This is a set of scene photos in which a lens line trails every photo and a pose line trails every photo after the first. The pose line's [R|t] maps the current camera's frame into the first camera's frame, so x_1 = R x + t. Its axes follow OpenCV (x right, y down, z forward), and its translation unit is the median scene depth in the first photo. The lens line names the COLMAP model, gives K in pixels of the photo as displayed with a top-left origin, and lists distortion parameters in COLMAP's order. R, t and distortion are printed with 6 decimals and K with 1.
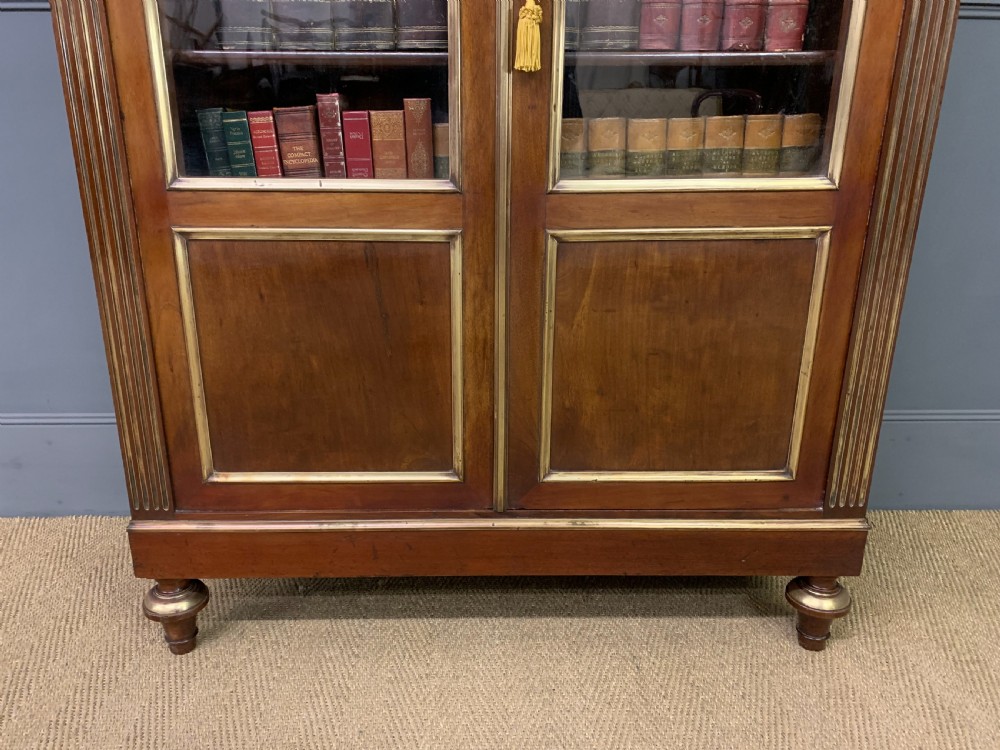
lens RADIAL K [[772.5, 0, 492.5], [0, 772.5, 373.0], [0, 0, 1]] dist [0.078325, -0.095483]
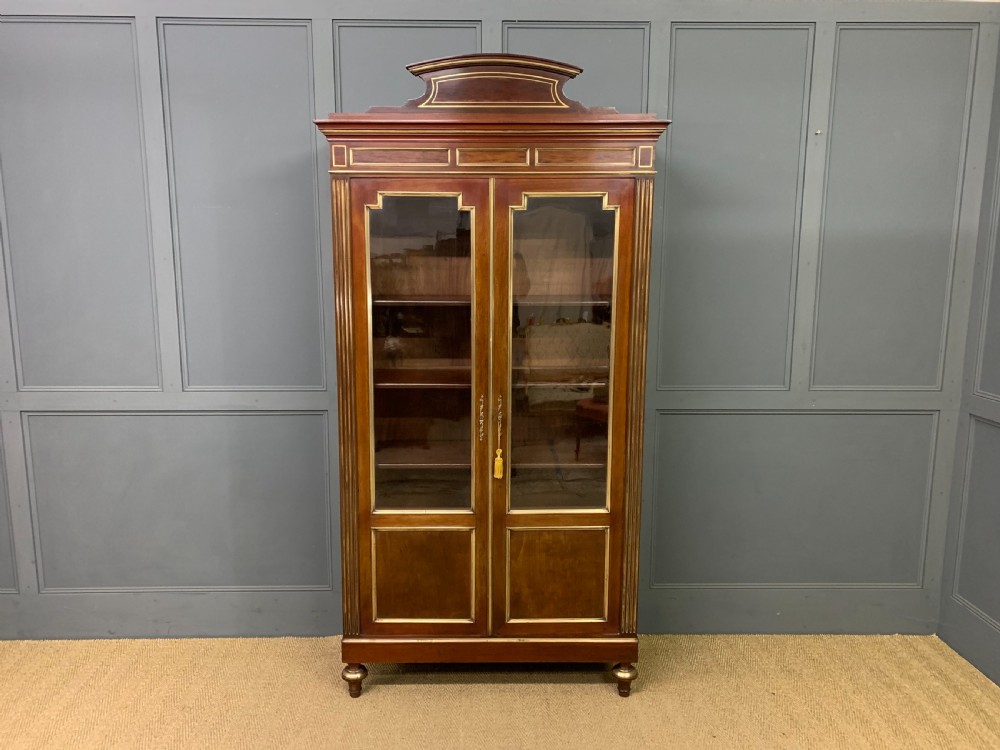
lens RADIAL K [[772.5, 0, 492.5], [0, 772.5, 373.0], [0, 0, 1]] dist [0.078325, -0.095483]
pose [[0.999980, -0.000752, -0.006294, 0.034755], [-0.000181, 0.989153, -0.146889, -0.287949], [0.006337, 0.146887, 0.989133, -1.605748]]
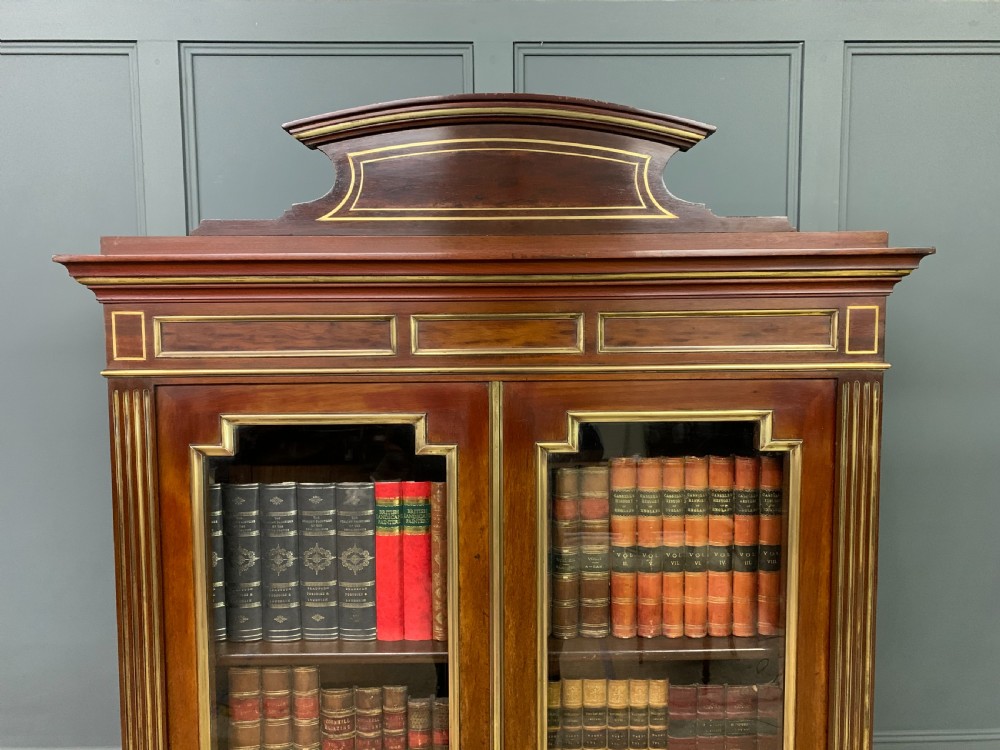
lens RADIAL K [[780.5, 0, 500.0], [0, 780.5, 375.0], [0, 0, 1]] dist [0.086670, -0.142315]
pose [[0.999922, -0.011579, -0.004595, 0.029319], [0.010244, 0.974173, -0.225571, -0.977734], [0.007089, 0.225506, 0.974216, -0.379660]]
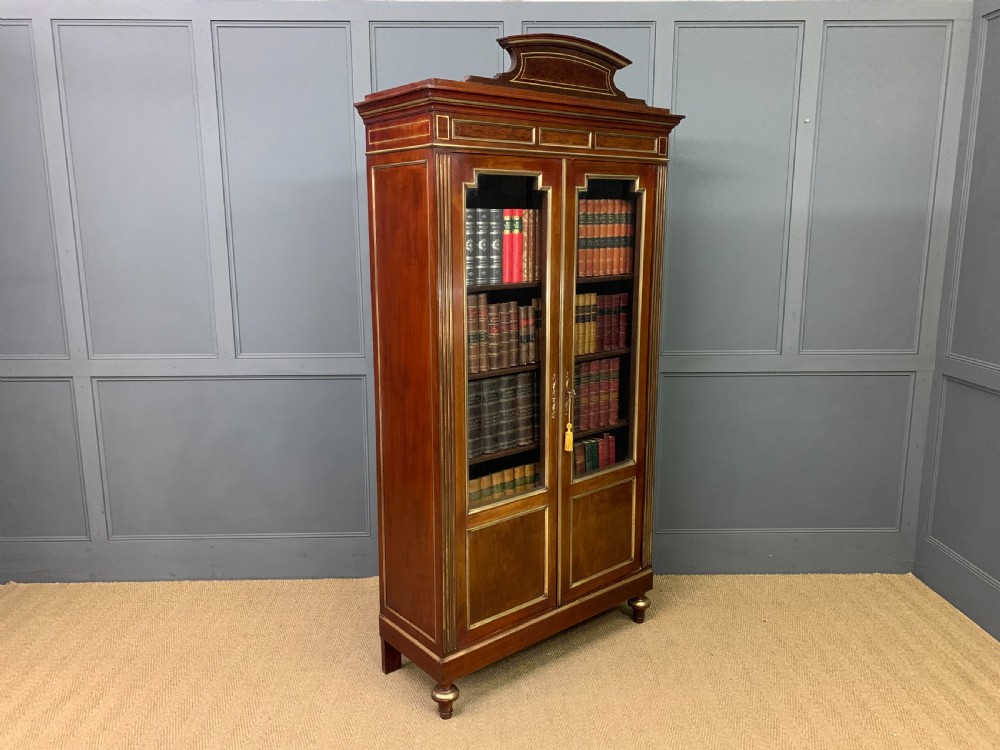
lens RADIAL K [[772.5, 0, 492.5], [0, 772.5, 373.0], [0, 0, 1]] dist [0.078325, -0.095483]
pose [[0.782368, -0.127221, 0.609685, -1.642497], [0.201767, 0.977896, -0.054859, -0.478732], [-0.589229, 0.165934, 0.790743, -1.040543]]
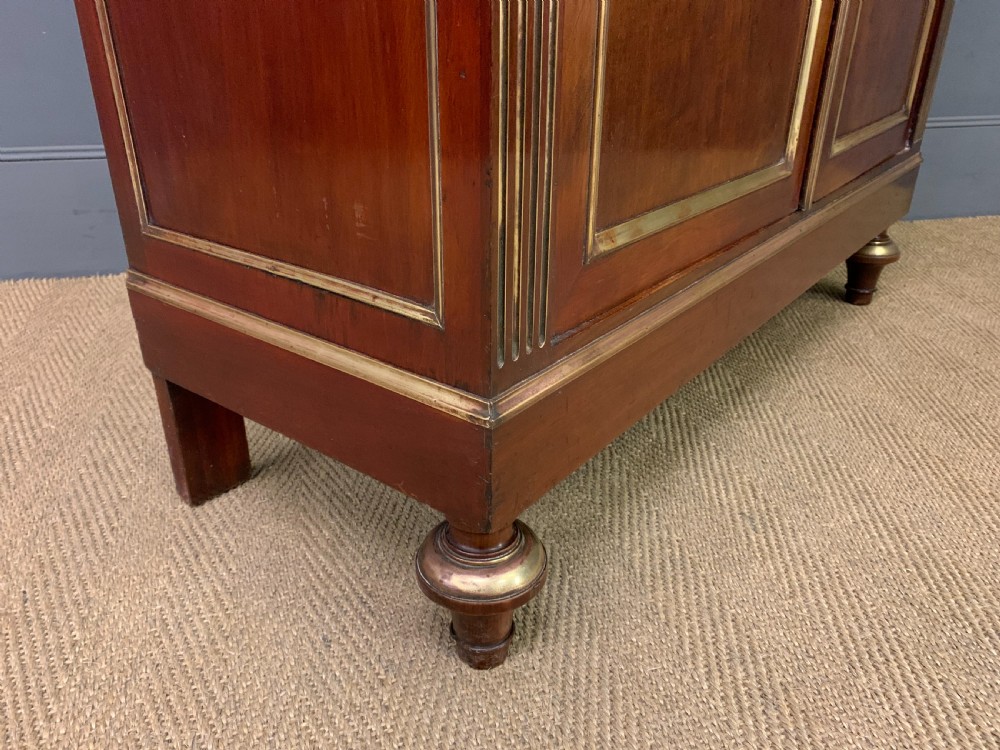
lens RADIAL K [[772.5, 0, 492.5], [0, 772.5, 373.0], [0, 0, 1]] dist [0.078325, -0.095483]
pose [[0.625777, -0.332329, 0.705663, -0.744209], [0.241984, 0.942771, 0.229404, 0.084064], [-0.741517, 0.027203, 0.670383, 0.732471]]
